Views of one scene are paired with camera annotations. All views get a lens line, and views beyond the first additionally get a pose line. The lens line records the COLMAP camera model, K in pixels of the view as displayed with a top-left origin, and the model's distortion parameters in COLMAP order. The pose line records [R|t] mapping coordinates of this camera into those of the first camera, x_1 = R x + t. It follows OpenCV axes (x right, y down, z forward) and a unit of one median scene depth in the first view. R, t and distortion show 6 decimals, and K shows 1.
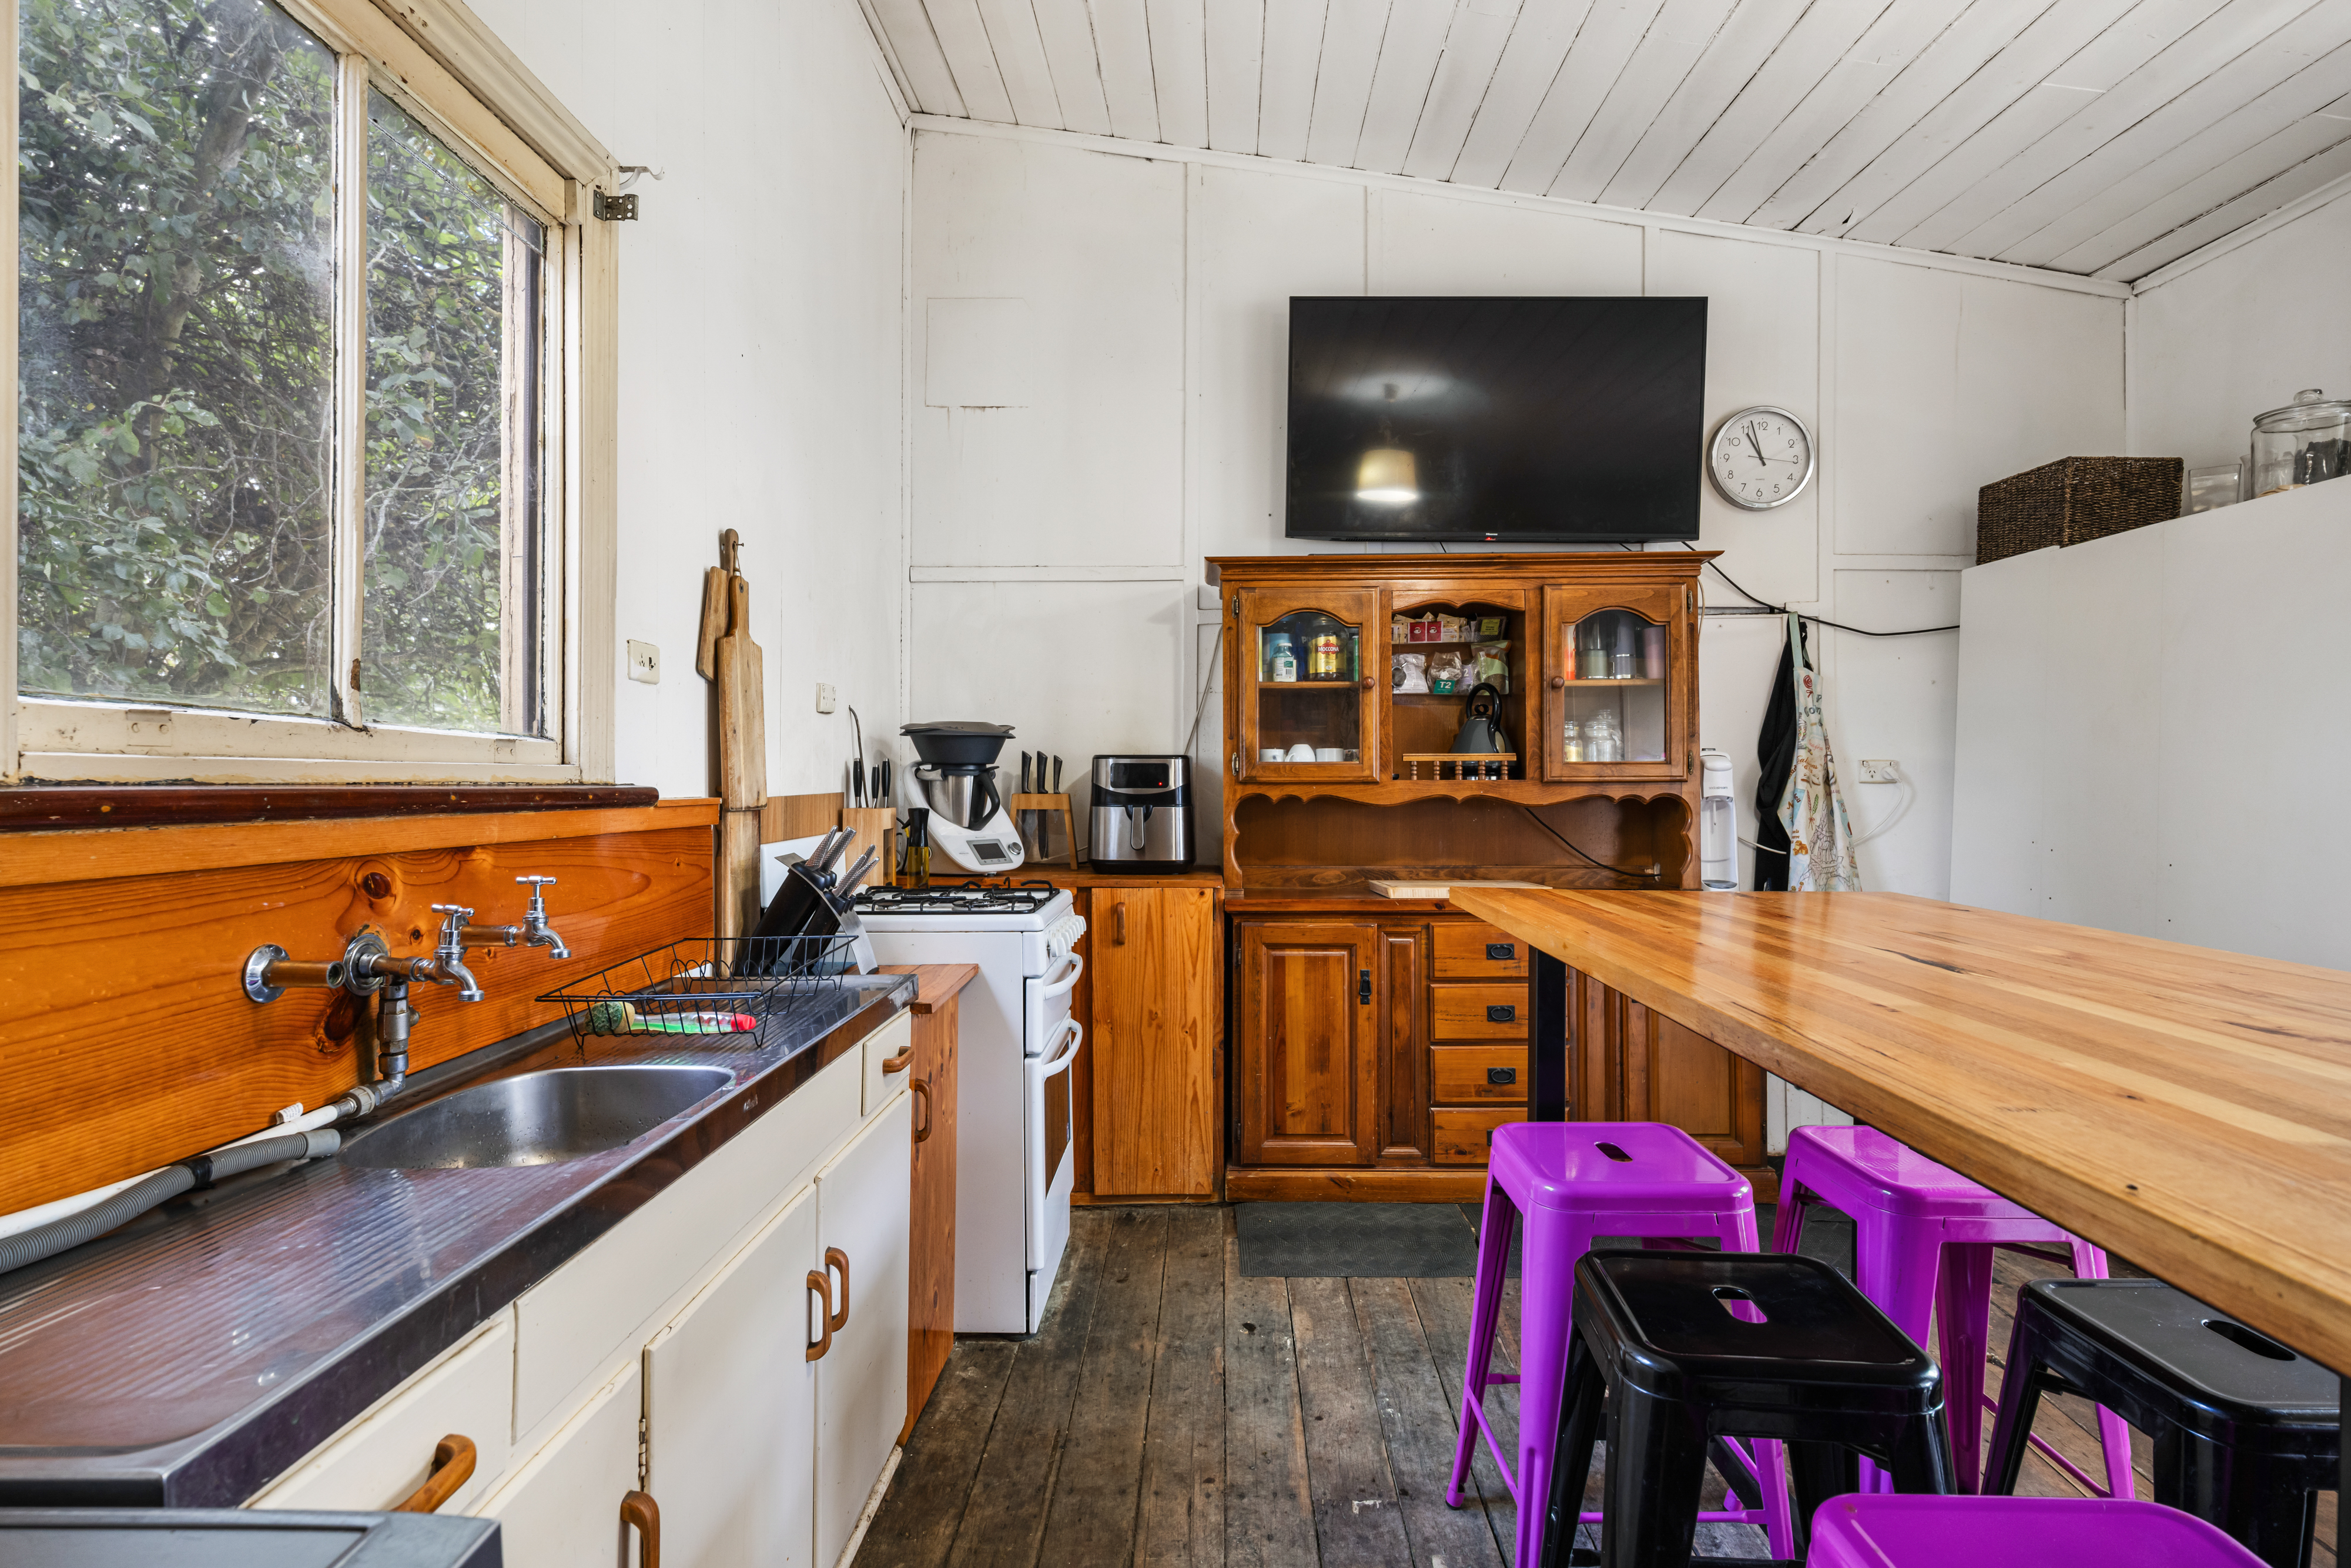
lens RADIAL K [[1184.2, 0, 1181.1], [0, 1184.2, 793.7], [0, 0, 1]] dist [-0.002992, -0.001528]
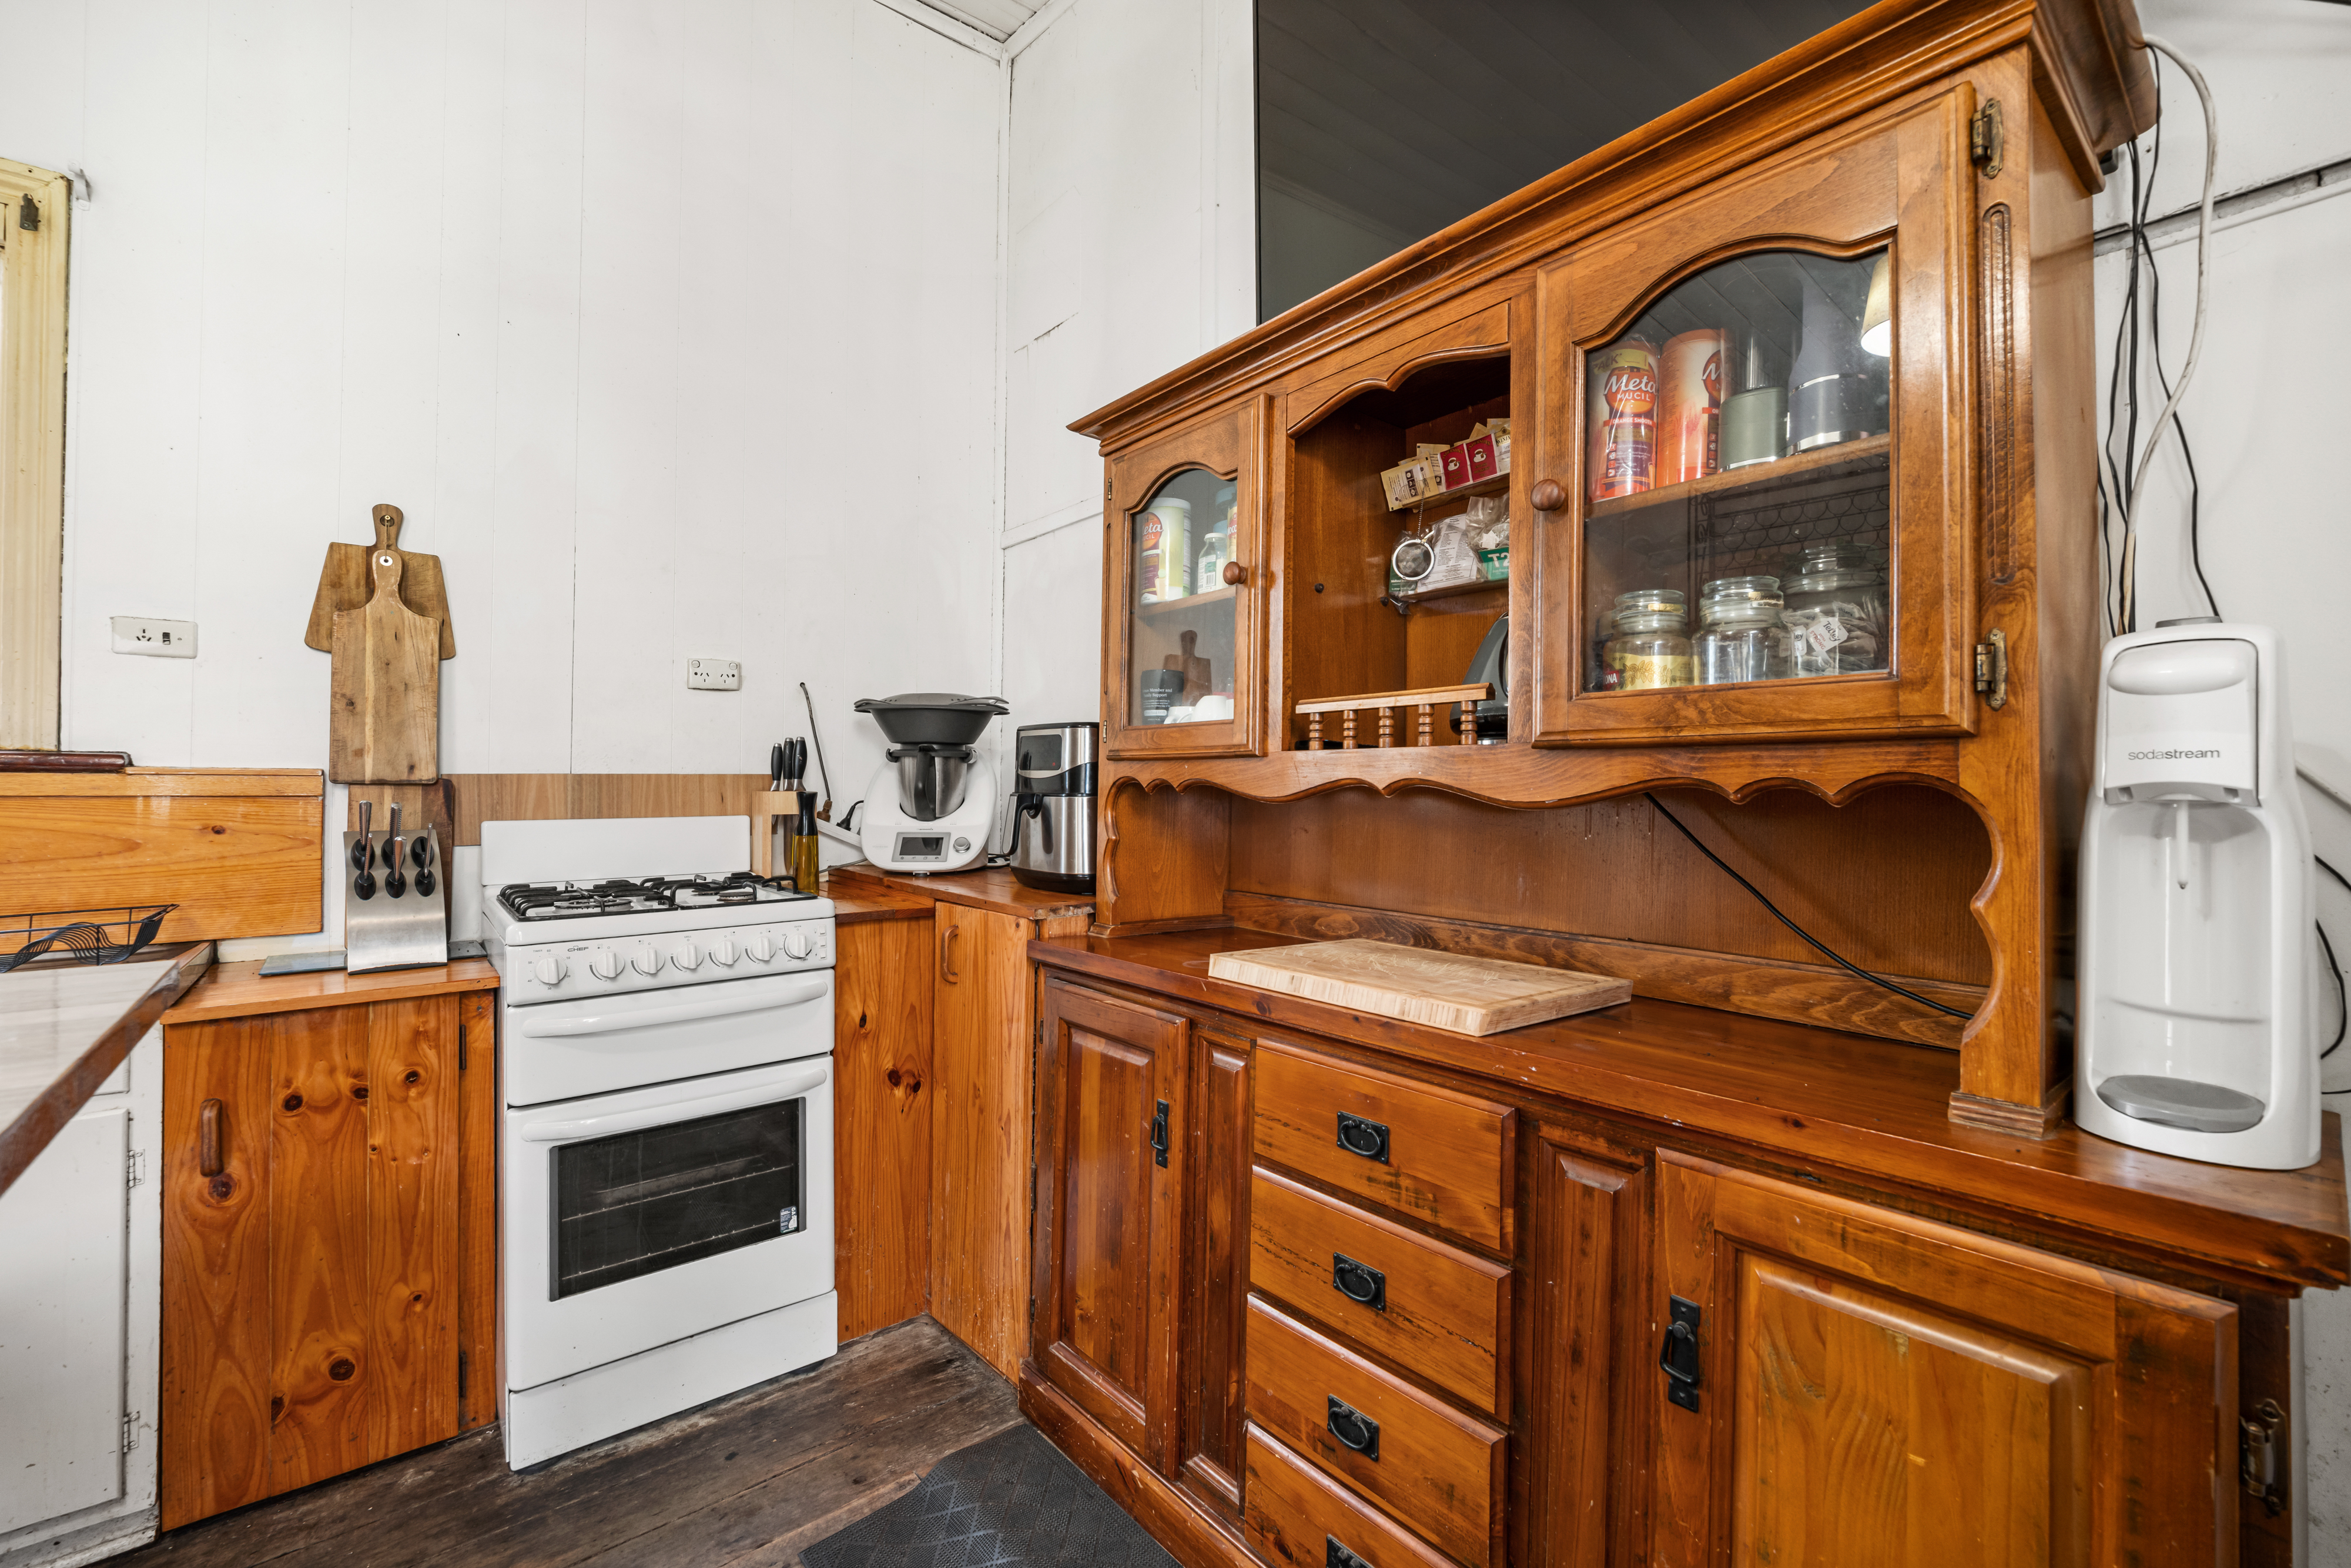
lens RADIAL K [[984.3, 0, 1177.4], [0, 984.3, 768.6], [0, 0, 1]] dist [-0.006453, -0.000142]
pose [[0.645991, -0.007574, -0.763307, 0.481880], [-0.014601, 0.999645, -0.022276, 0.007020], [0.763205, 0.025535, 0.645651, 0.682190]]
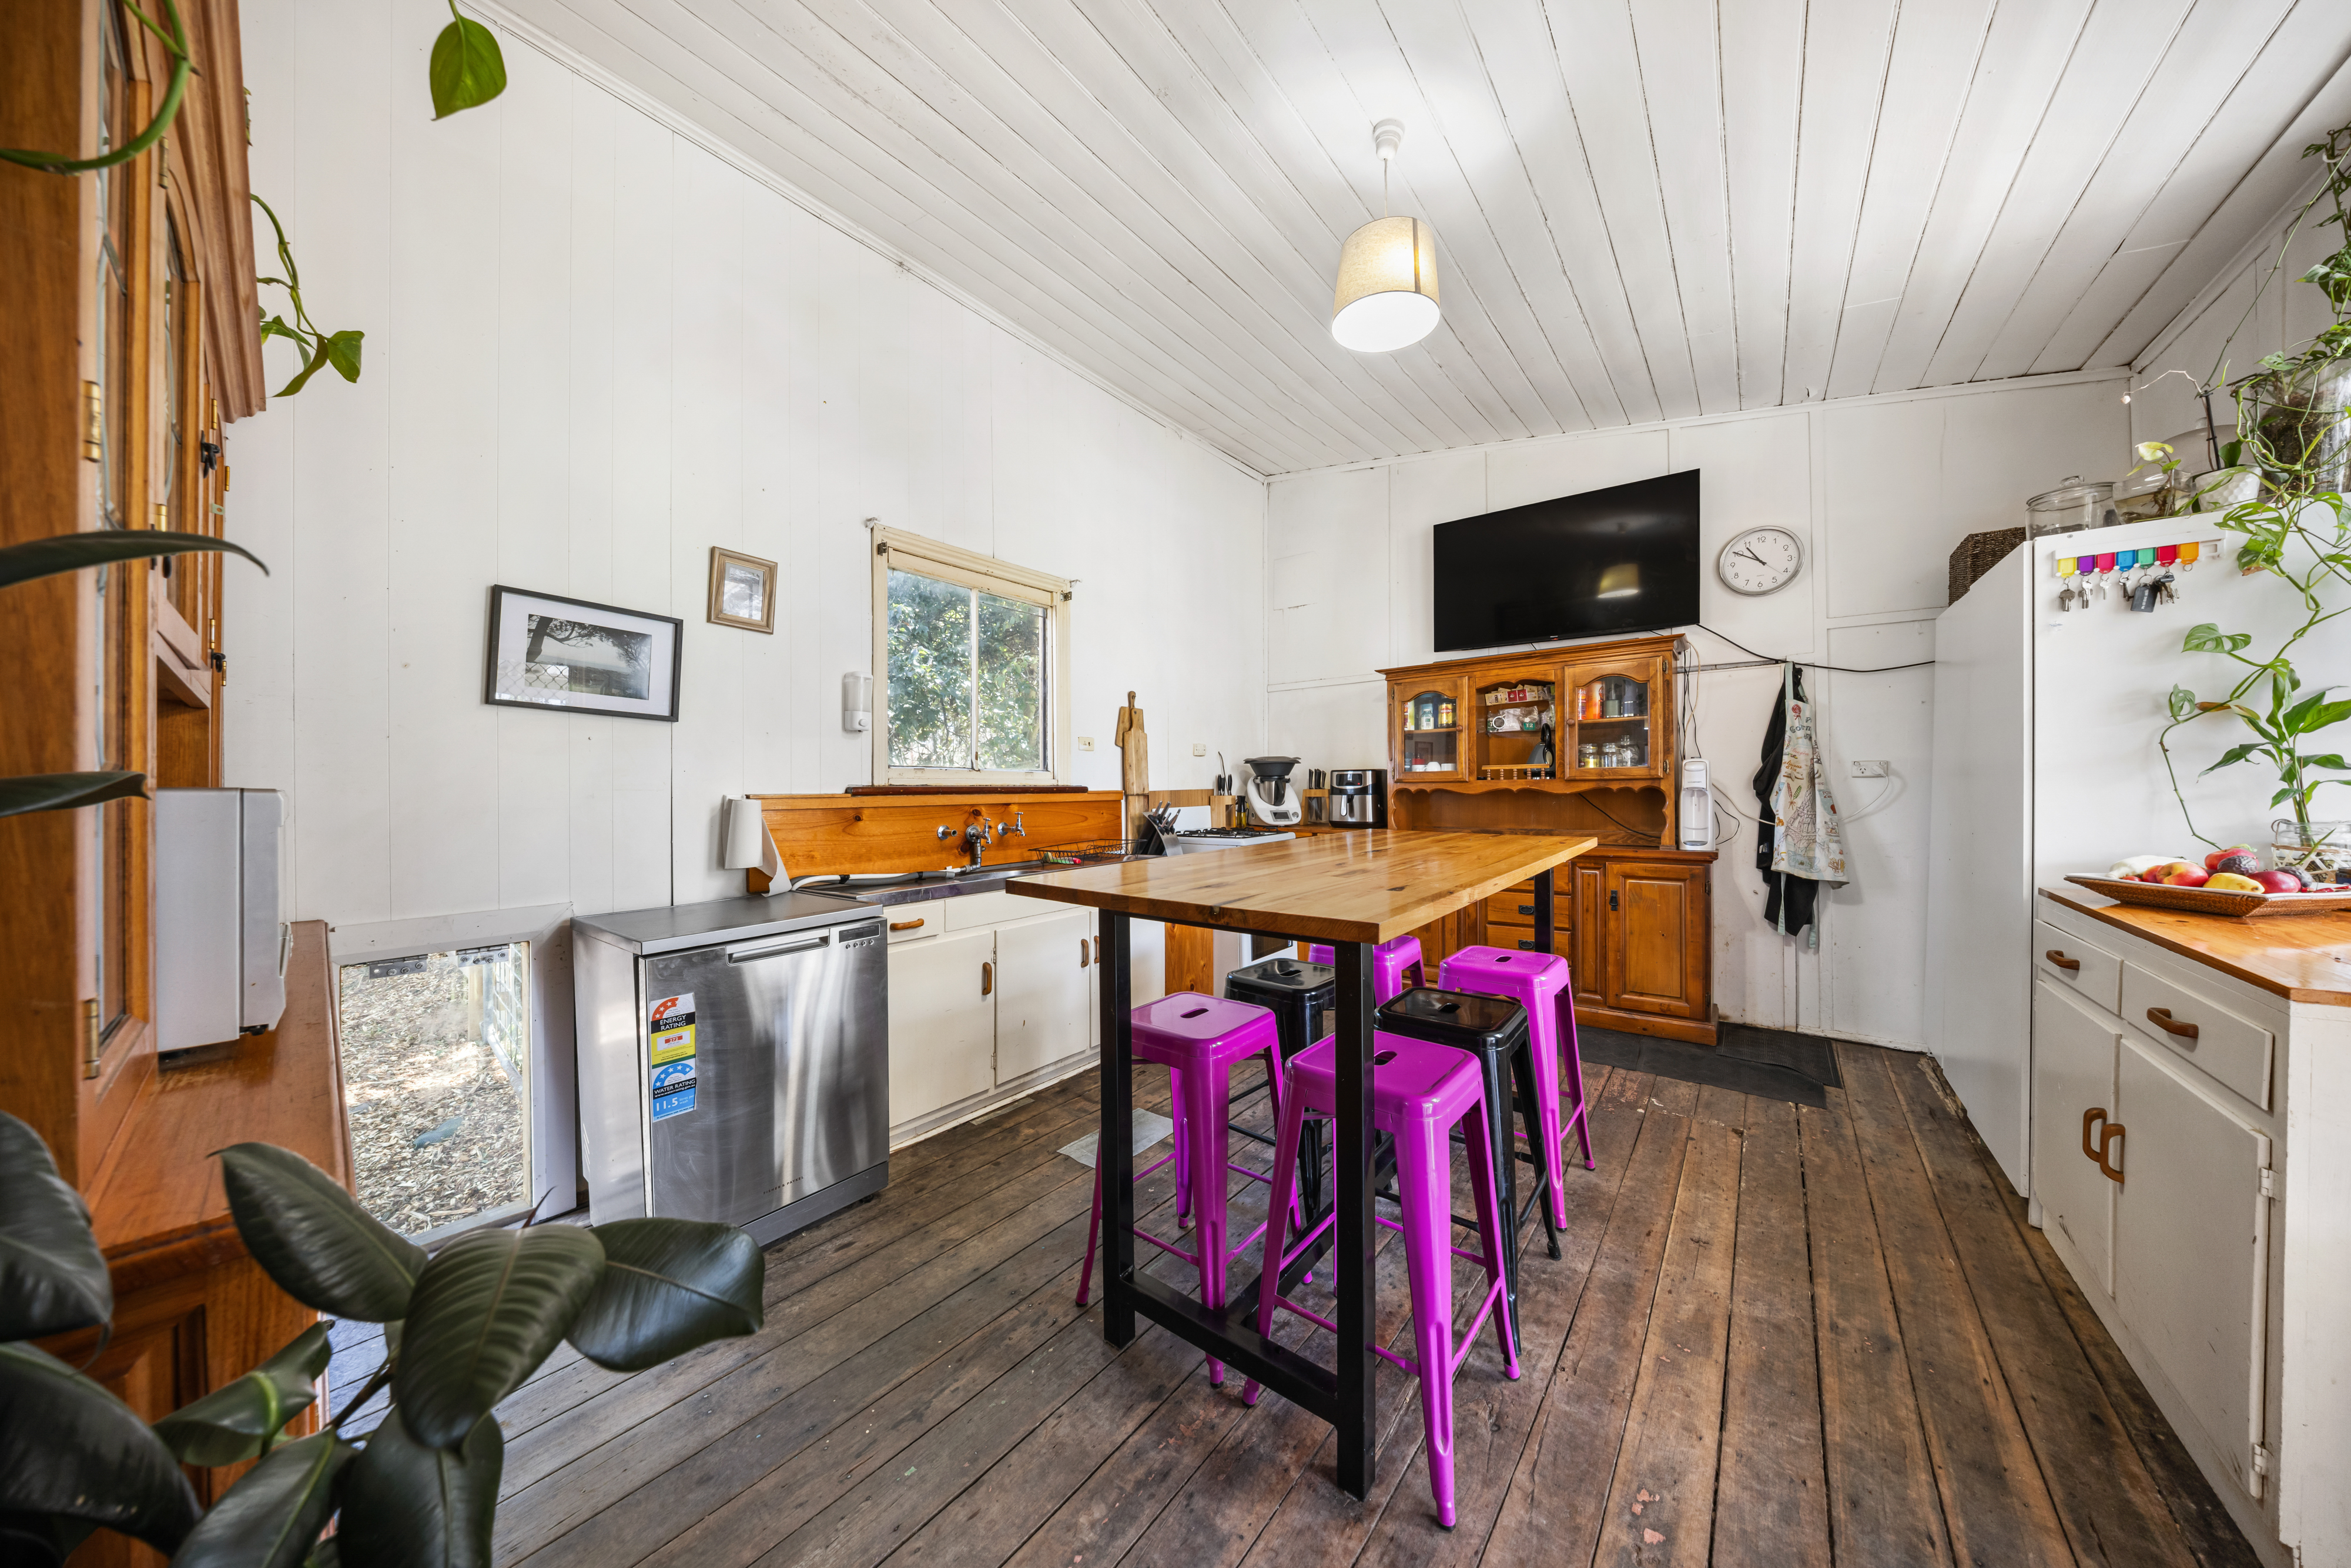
lens RADIAL K [[744.0, 0, 1179.5], [0, 744.0, 788.8], [0, 0, 1]] dist [-0.007616, -0.000342]
pose [[0.805782, -0.007336, -0.592166, 0.490467], [0.004140, 0.999969, -0.006754, 0.007914], [0.592197, 0.002991, 0.805788, -0.205120]]
